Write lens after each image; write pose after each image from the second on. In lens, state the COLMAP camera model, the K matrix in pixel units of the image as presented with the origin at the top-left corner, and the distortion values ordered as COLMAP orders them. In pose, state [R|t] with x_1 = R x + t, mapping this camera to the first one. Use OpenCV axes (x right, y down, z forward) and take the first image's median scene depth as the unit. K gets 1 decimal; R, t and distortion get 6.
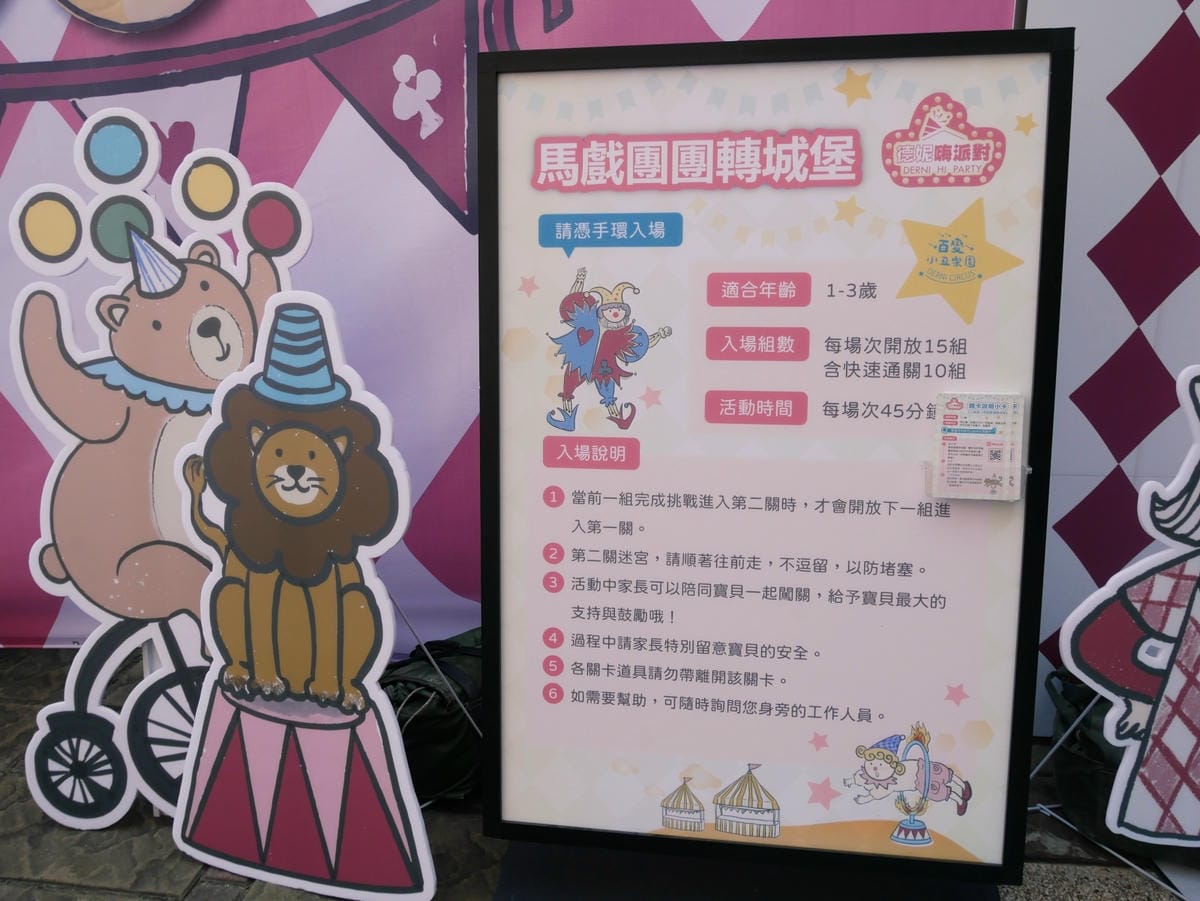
lens RADIAL K [[1095.5, 0, 592.0], [0, 1095.5, 476.2], [0, 0, 1]] dist [-0.018228, 0.000920]
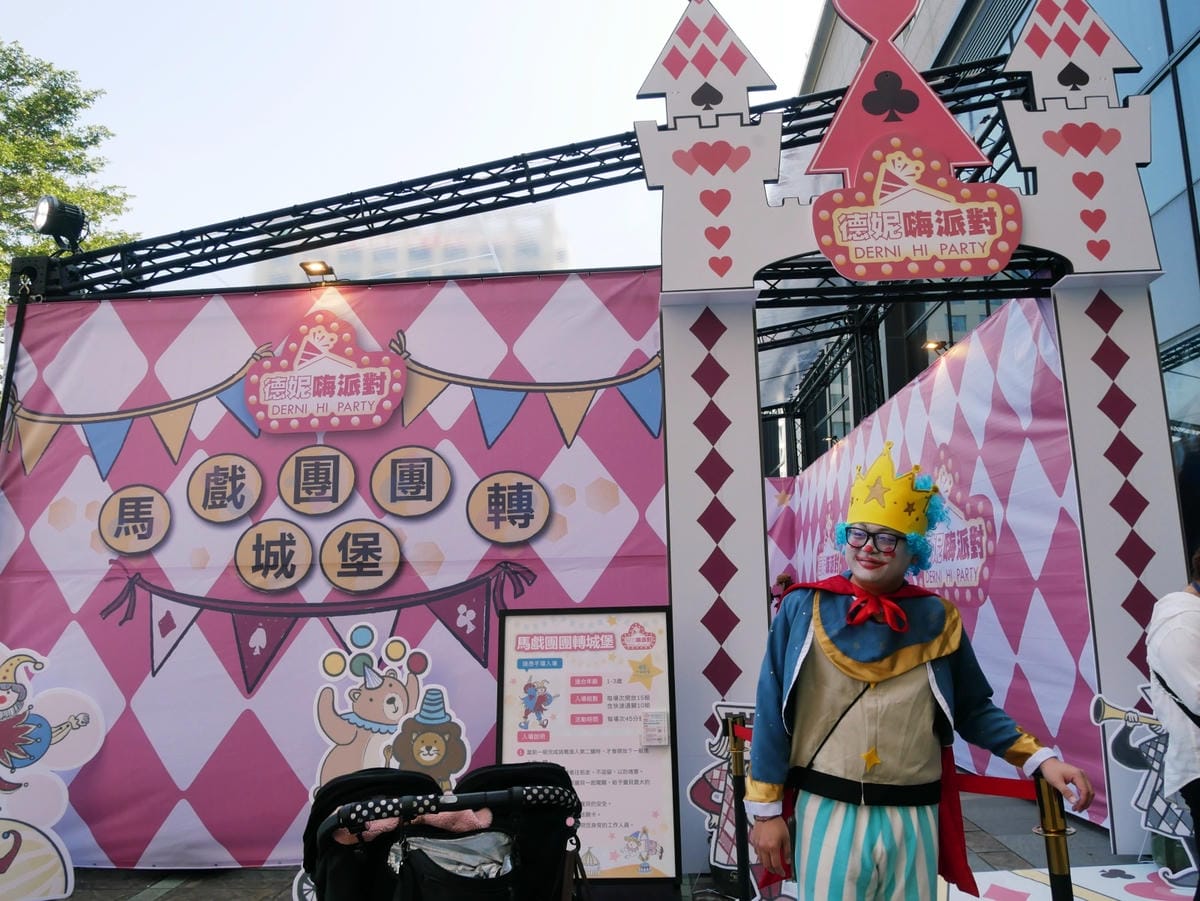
lens RADIAL K [[862.9, 0, 596.4], [0, 862.9, 450.2], [0, 0, 1]] dist [-0.070052, 0.022979]
pose [[0.992685, 0.026113, 0.117879, -0.132071], [0.033353, 0.879030, -0.475598, 0.427342], [-0.116038, 0.476051, 0.871729, -1.506957]]
